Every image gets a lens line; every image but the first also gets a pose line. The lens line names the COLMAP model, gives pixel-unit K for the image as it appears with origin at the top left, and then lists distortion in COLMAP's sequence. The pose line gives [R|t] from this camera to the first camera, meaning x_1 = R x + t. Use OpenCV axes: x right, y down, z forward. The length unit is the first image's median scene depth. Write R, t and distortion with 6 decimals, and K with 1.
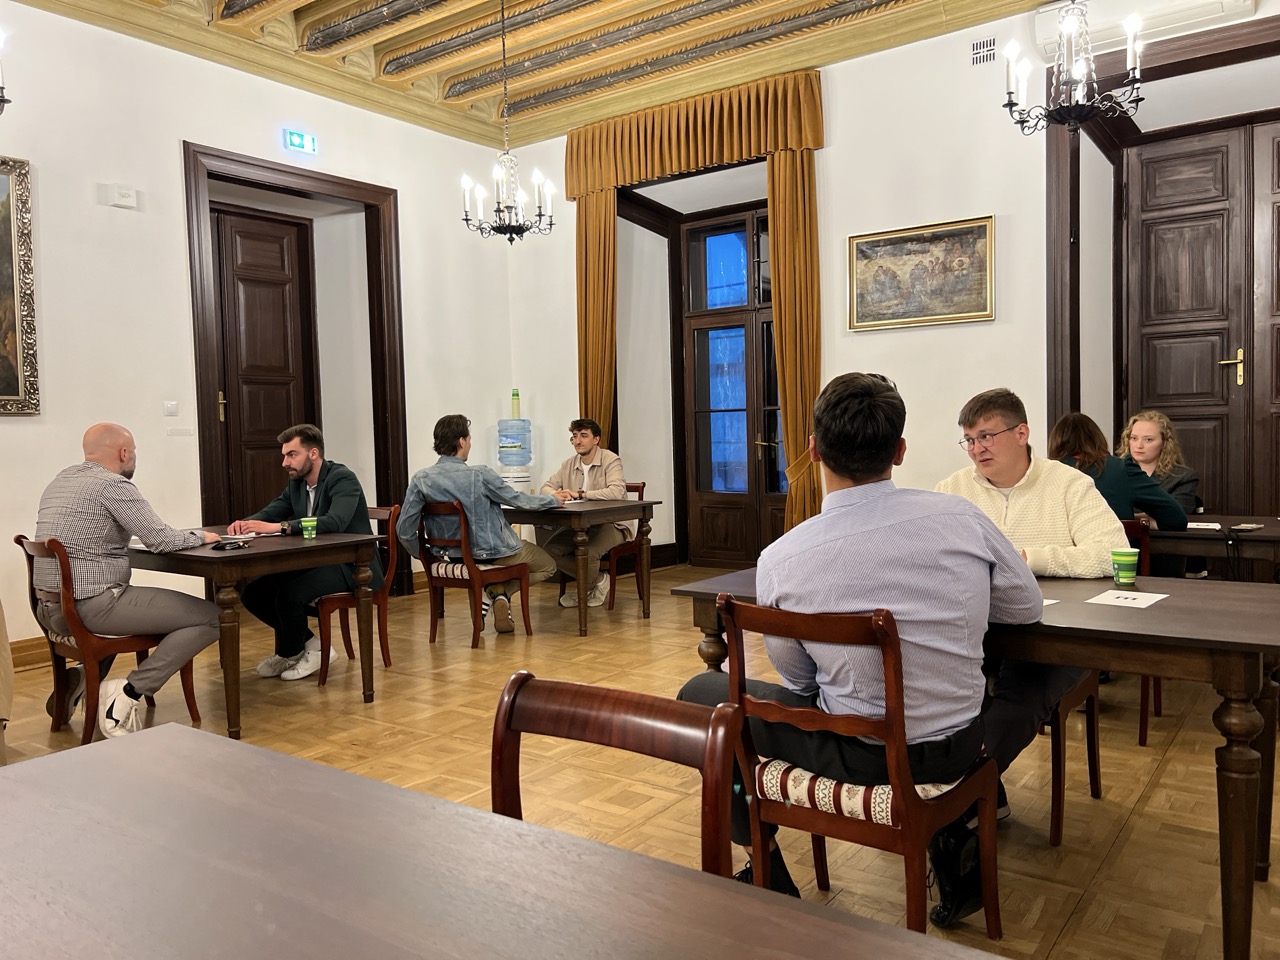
lens RADIAL K [[970.8, 0, 640.0], [0, 970.8, 480.0], [0, 0, 1]] dist [0.004524, 0.001233]
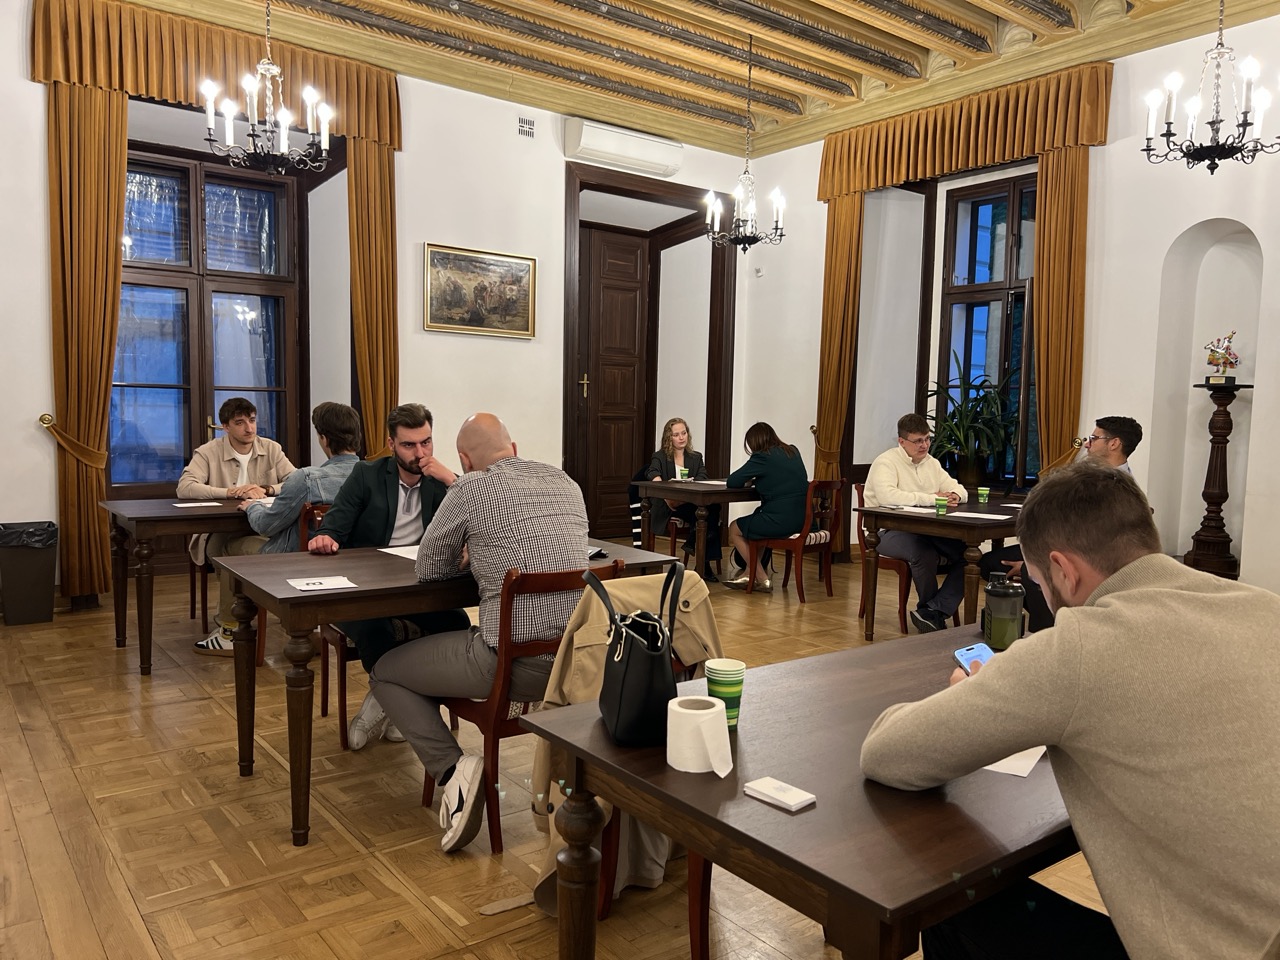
lens RADIAL K [[970.8, 0, 640.0], [0, 970.8, 480.0], [0, 0, 1]] dist [0.004524, 0.001233]
pose [[0.281087, -0.028950, 0.959246, -0.788375], [0.016791, 0.999540, 0.025246, -0.006639], [-0.959535, 0.009010, 0.281443, 0.468959]]
